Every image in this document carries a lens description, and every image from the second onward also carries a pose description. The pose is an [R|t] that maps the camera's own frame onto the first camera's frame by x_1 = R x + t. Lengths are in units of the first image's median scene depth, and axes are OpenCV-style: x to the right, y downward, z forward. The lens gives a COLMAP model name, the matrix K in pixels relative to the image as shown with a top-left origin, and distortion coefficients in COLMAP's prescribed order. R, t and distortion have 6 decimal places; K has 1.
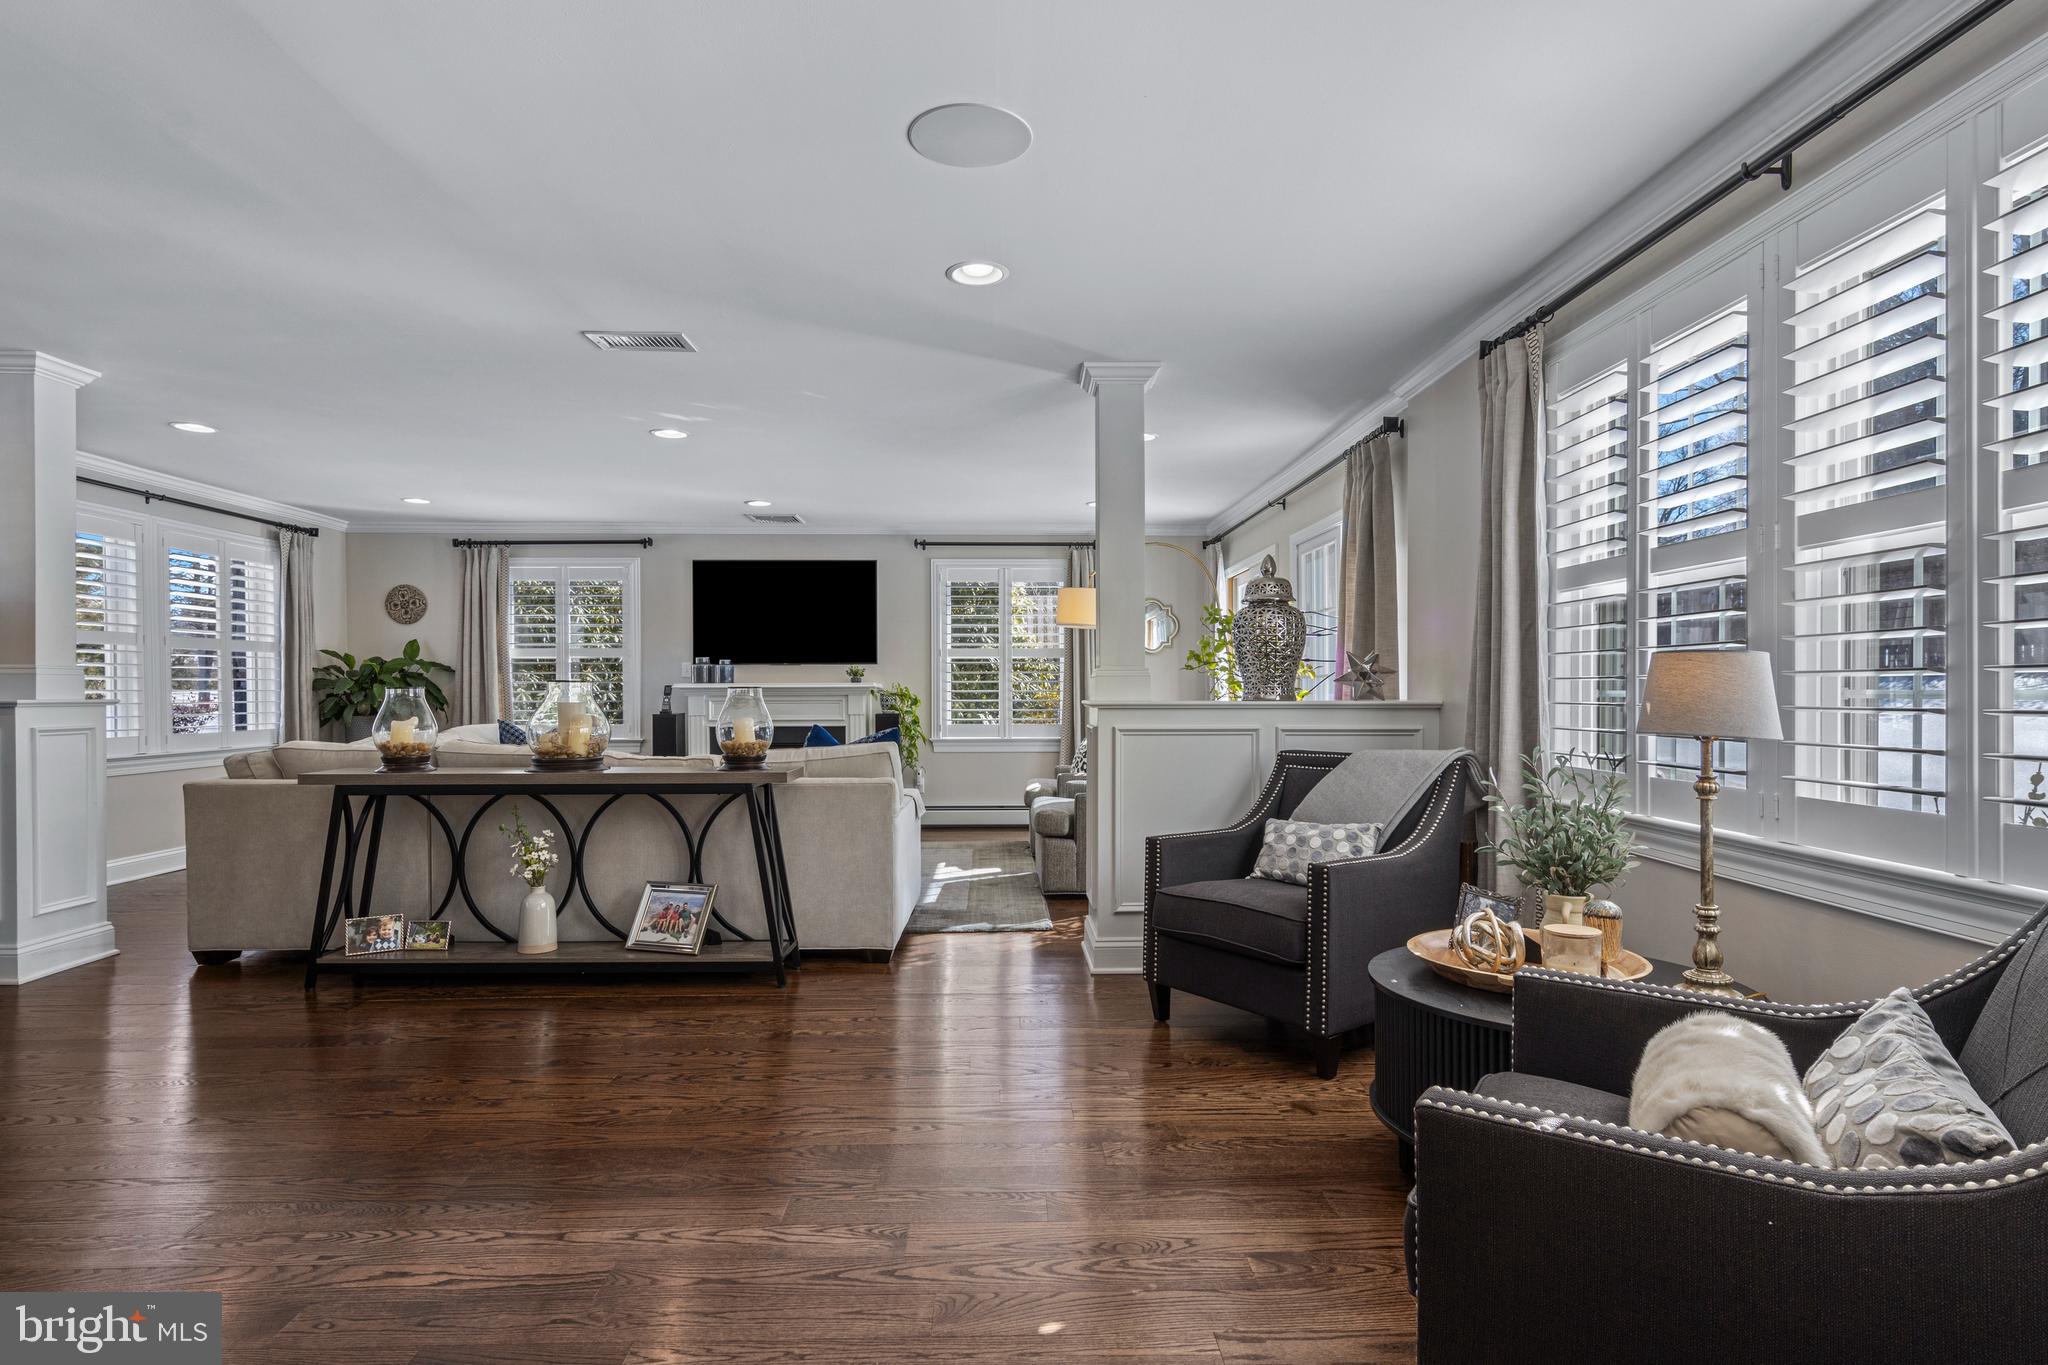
lens RADIAL K [[1049.3, 0, 1027.8], [0, 1049.3, 693.9], [0, 0, 1]] dist [0.009915, -0.000548]
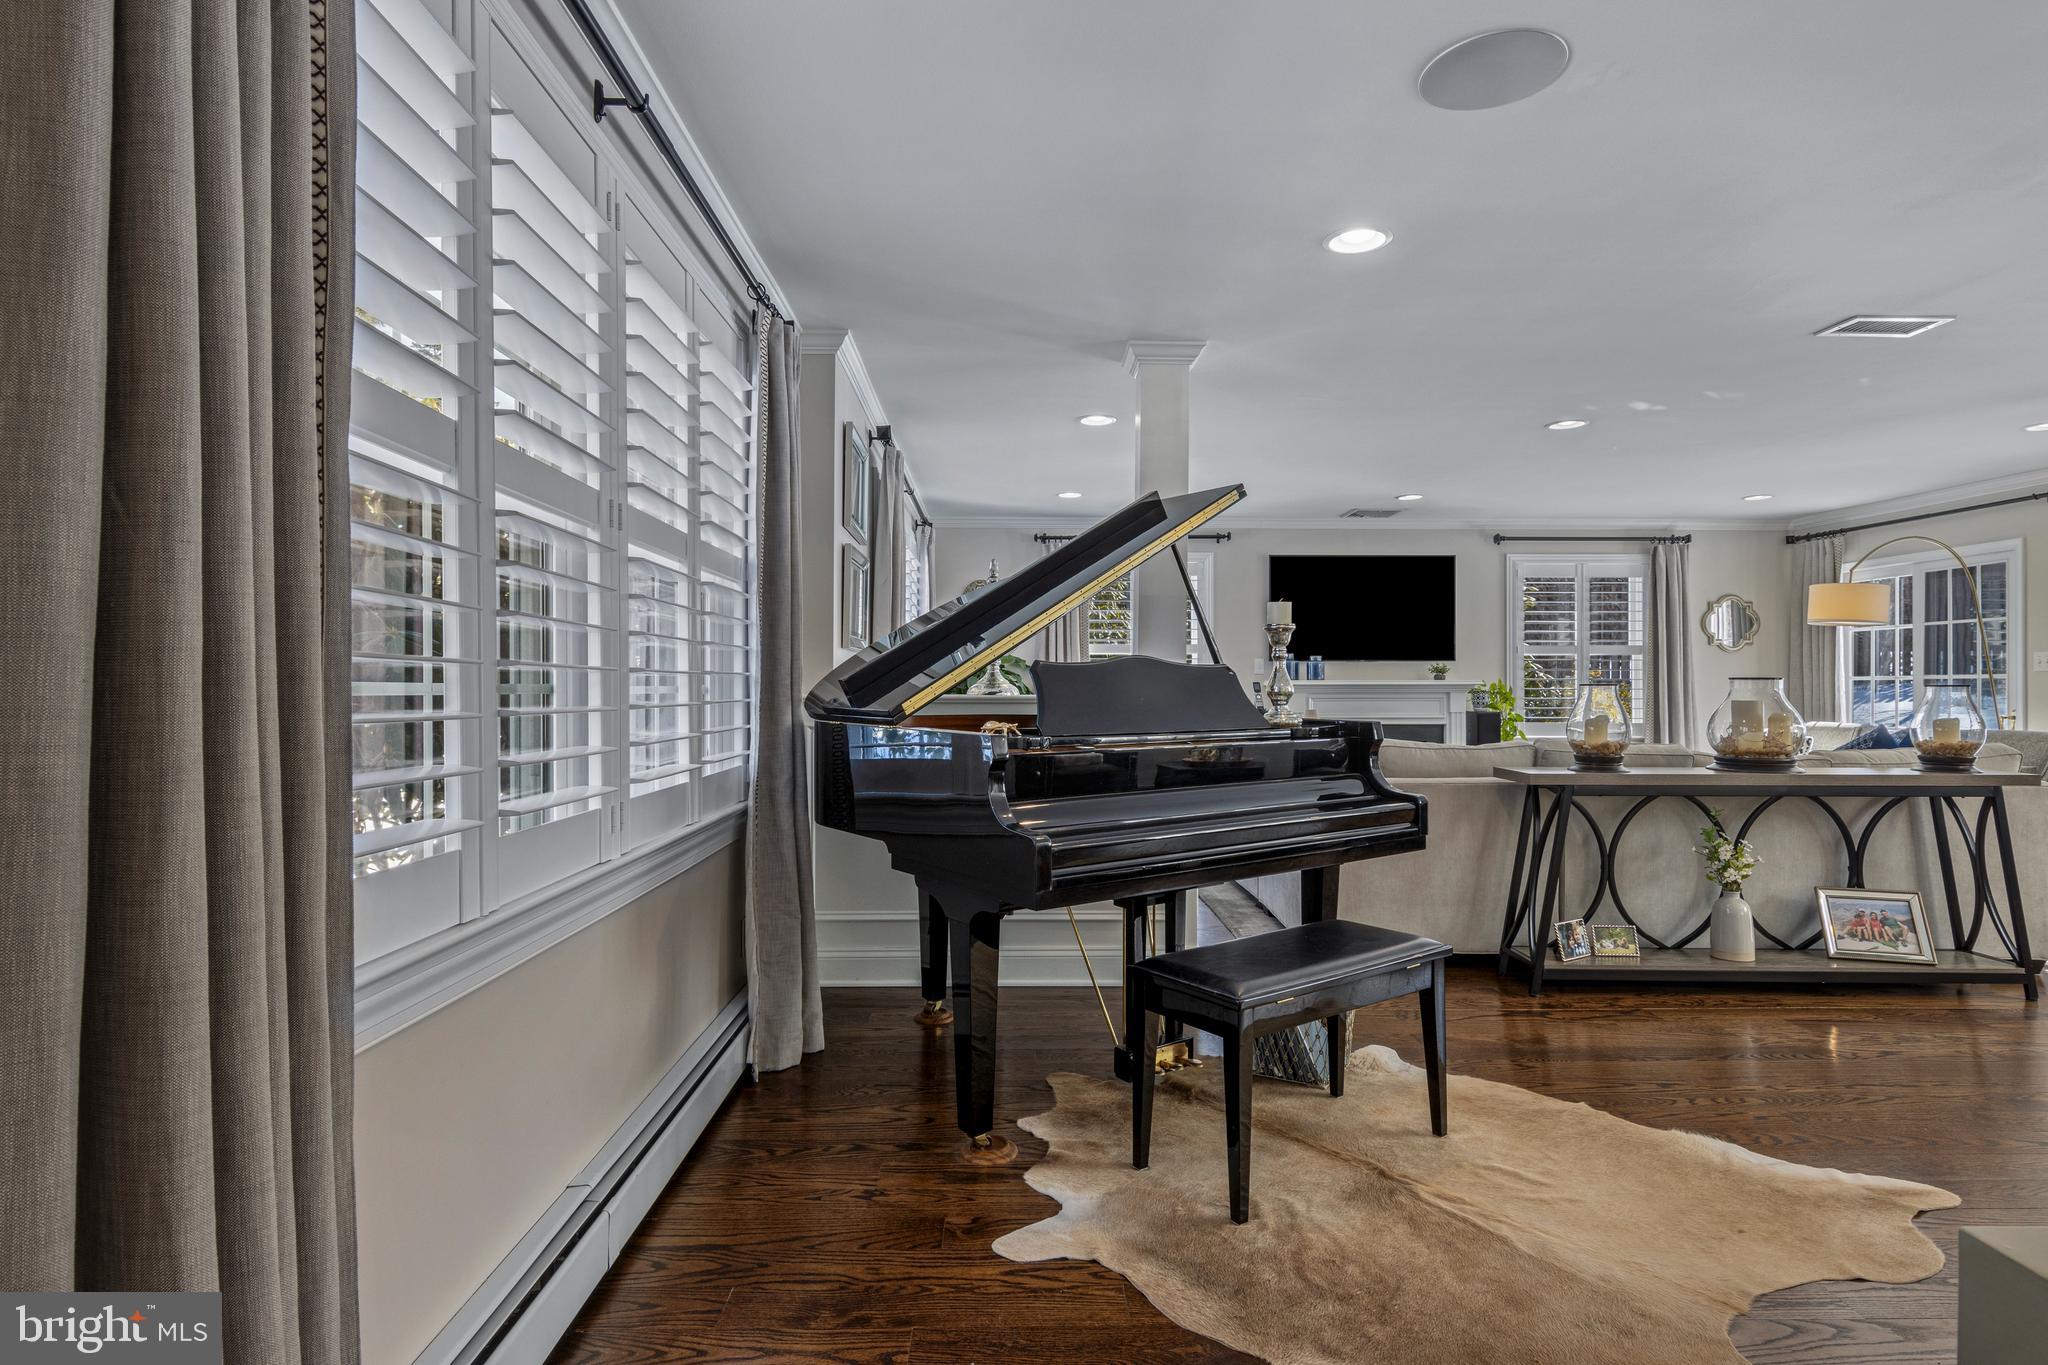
lens RADIAL K [[1044.3, 0, 1018.3], [0, 1044.3, 686.1], [0, 0, 1]] dist [0.004053, -0.000763]
pose [[0.999725, 0.003641, -0.023187, -0.768118], [-0.003739, 0.999984, -0.004195, 0.001155], [0.023171, 0.004280, 0.999722, 0.018129]]
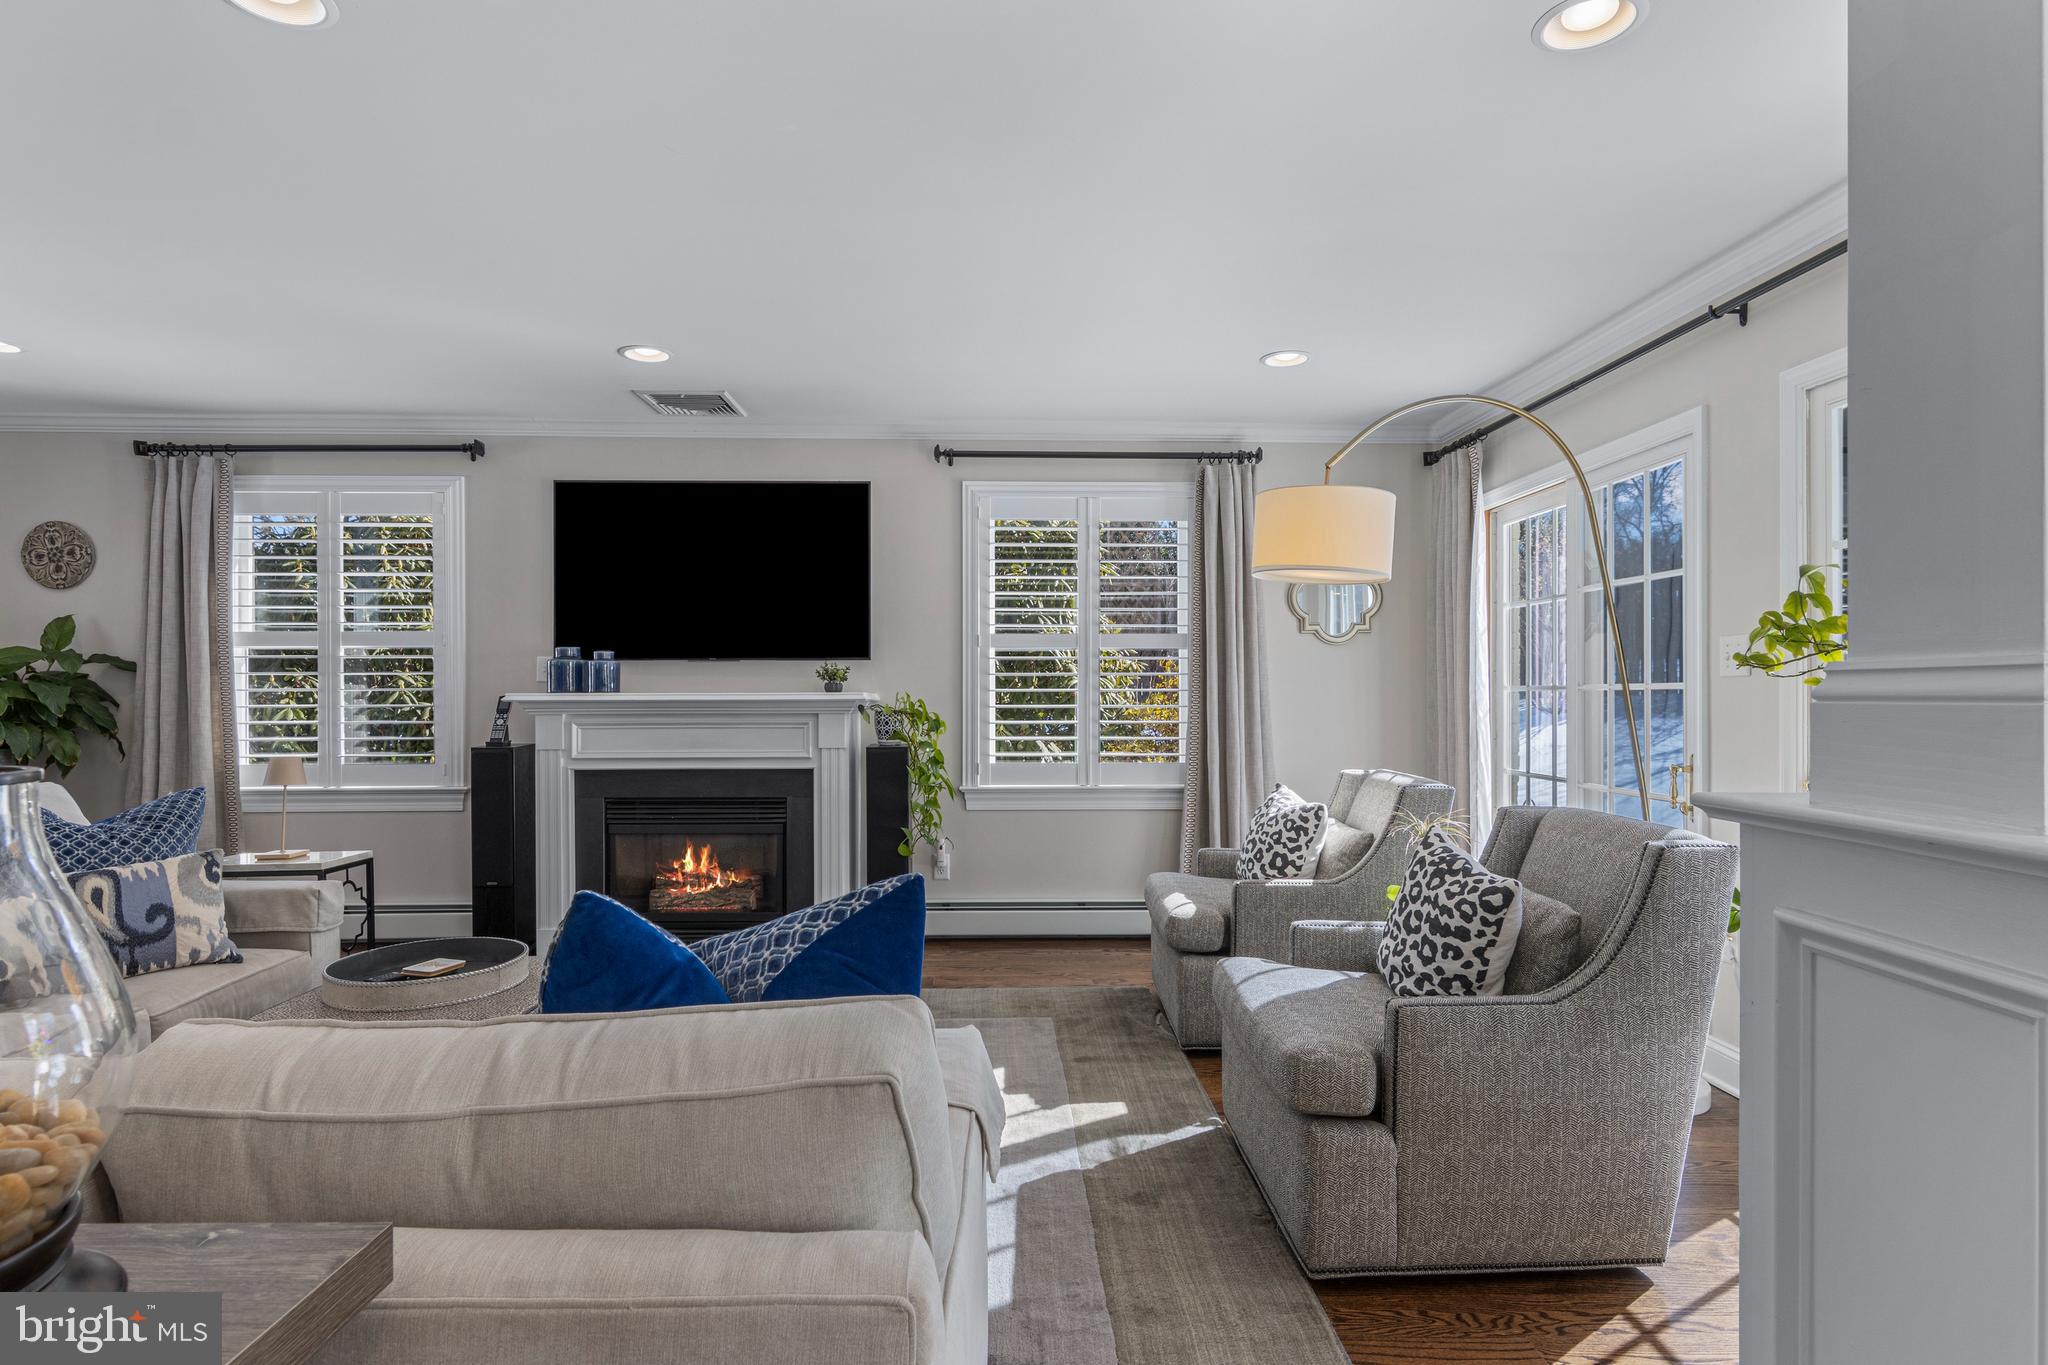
lens RADIAL K [[1049.3, 0, 1027.8], [0, 1049.3, 693.9], [0, 0, 1]] dist [0.009915, -0.000548]
pose [[0.999997, 0.002134, -0.001178, -0.079975], [-0.002136, 0.999997, -0.001446, -0.012786], [0.001175, 0.001448, 0.999998, 0.603197]]
